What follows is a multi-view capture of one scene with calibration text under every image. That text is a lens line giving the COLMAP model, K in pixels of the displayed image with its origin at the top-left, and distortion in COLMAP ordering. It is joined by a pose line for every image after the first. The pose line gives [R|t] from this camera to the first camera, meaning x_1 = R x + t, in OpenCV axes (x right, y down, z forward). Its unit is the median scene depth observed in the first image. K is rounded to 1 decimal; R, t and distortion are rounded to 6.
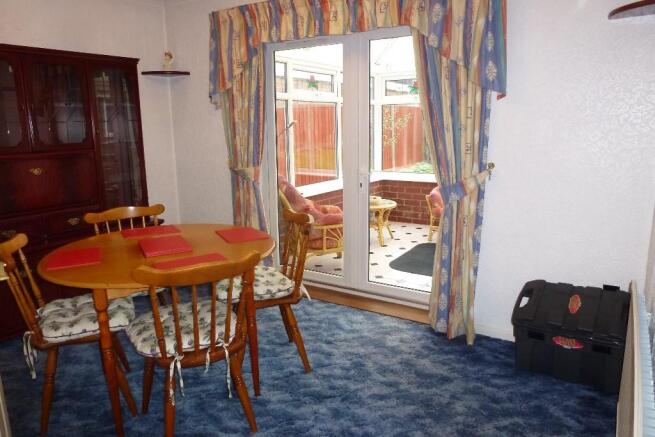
lens RADIAL K [[473.3, 0, 327.2], [0, 473.3, 220.7], [0, 0, 1]] dist [-0.048854, 0.015200]
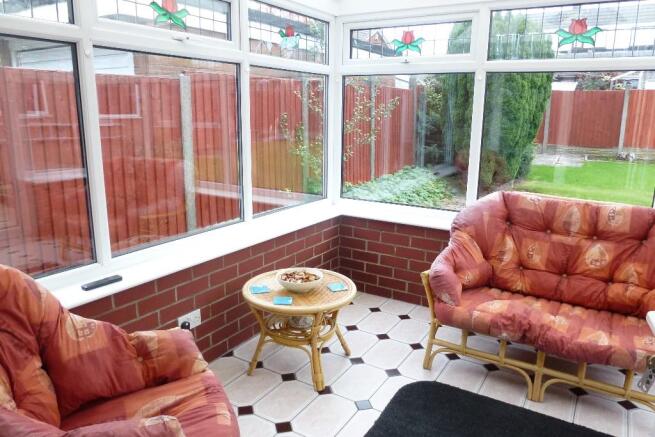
lens RADIAL K [[473.3, 0, 329.3], [0, 473.3, 215.9], [0, 0, 1]] dist [-0.048854, 0.015200]
pose [[0.998873, 0.031775, 0.035253, 0.086958], [-0.032407, 0.999321, 0.017512, -0.097877], [-0.034673, -0.018634, 0.999225, 0.470451]]
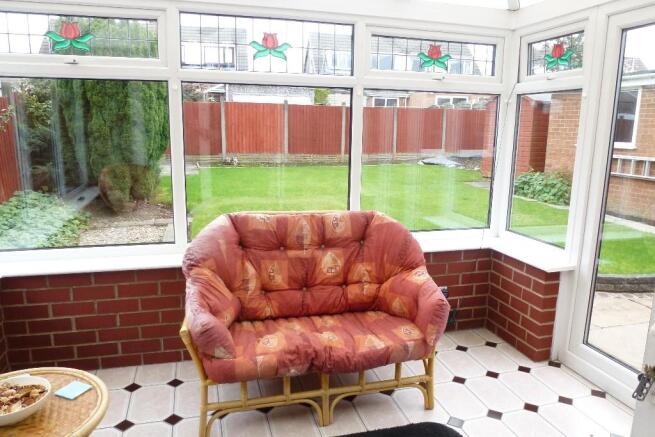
lens RADIAL K [[473.3, 0, 325.0], [0, 473.3, 218.5], [0, 0, 1]] dist [-0.048854, 0.015200]
pose [[0.662349, -0.110058, 0.741067, 0.020264], [0.119913, 0.991972, 0.040146, -0.120965], [-0.739537, 0.062272, 0.670230, 0.577002]]
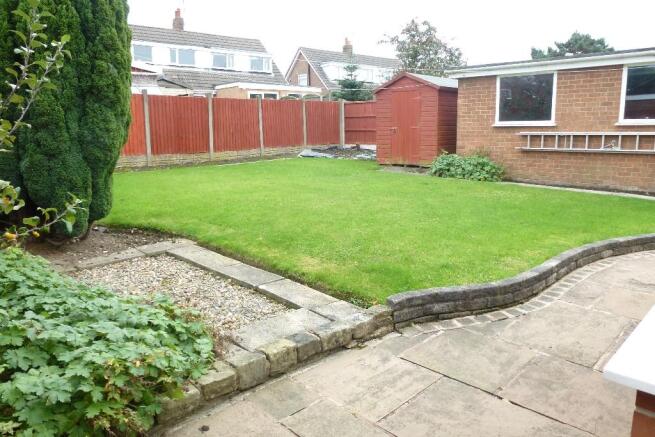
lens RADIAL K [[473.3, 0, 327.5], [0, 473.3, 217.6], [0, 0, 1]] dist [-0.048854, 0.015200]
pose [[0.221677, -0.160884, 0.961756, 0.012190], [0.205622, 0.971830, 0.115175, -0.128045], [-0.953194, 0.172227, 0.248514, 0.633901]]
